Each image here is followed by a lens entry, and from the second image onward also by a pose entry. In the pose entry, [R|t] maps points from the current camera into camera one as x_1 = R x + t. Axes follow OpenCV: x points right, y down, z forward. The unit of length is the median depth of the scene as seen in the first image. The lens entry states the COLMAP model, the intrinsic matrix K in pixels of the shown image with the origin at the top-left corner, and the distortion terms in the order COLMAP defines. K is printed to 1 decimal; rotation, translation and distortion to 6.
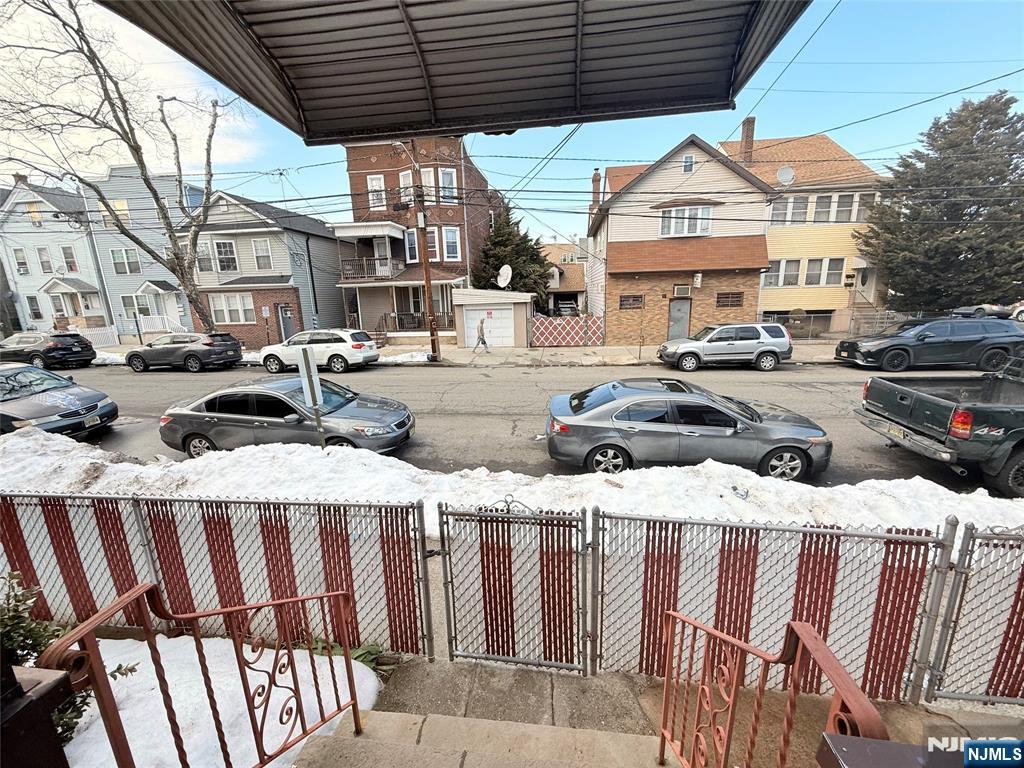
lens RADIAL K [[408.3, 0, 514.1], [0, 408.3, 383.2], [0, 0, 1]] dist [-0.001749, -0.000280]
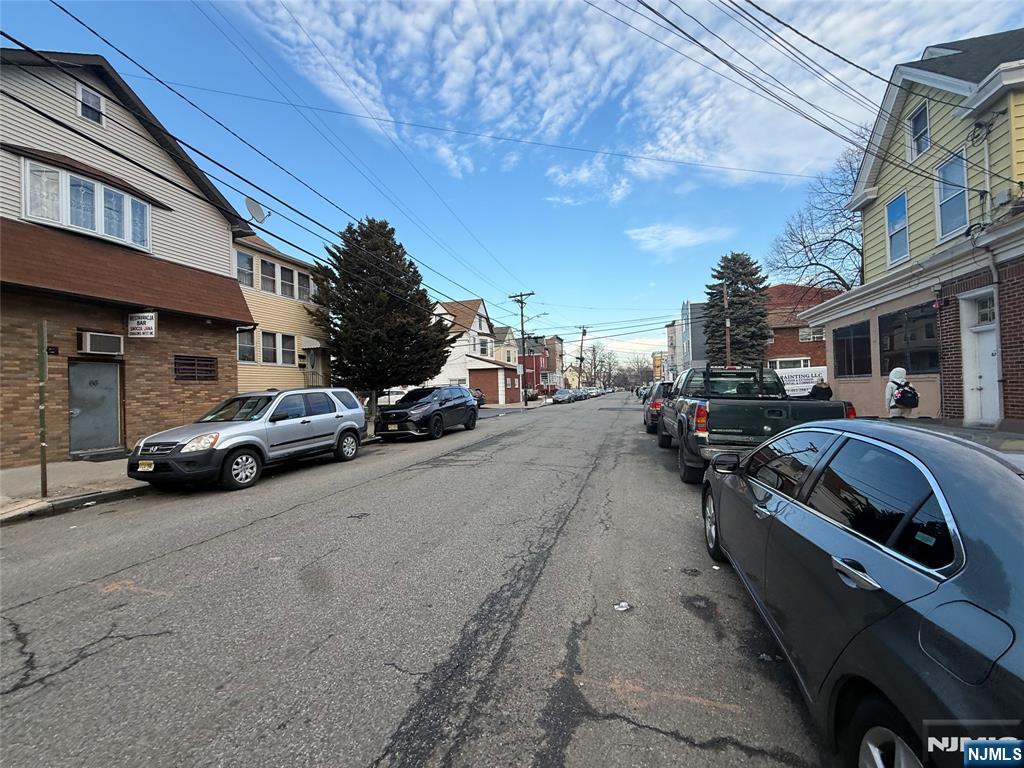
lens RADIAL K [[408.3, 0, 513.1], [0, 408.3, 382.8], [0, 0, 1]] dist [-0.001749, -0.000280]
pose [[0.161200, 0.041550, 0.986047, 0.016322], [0.237935, 0.968007, -0.079688, -0.026673], [-0.957811, 0.247461, 0.146157, 0.478923]]
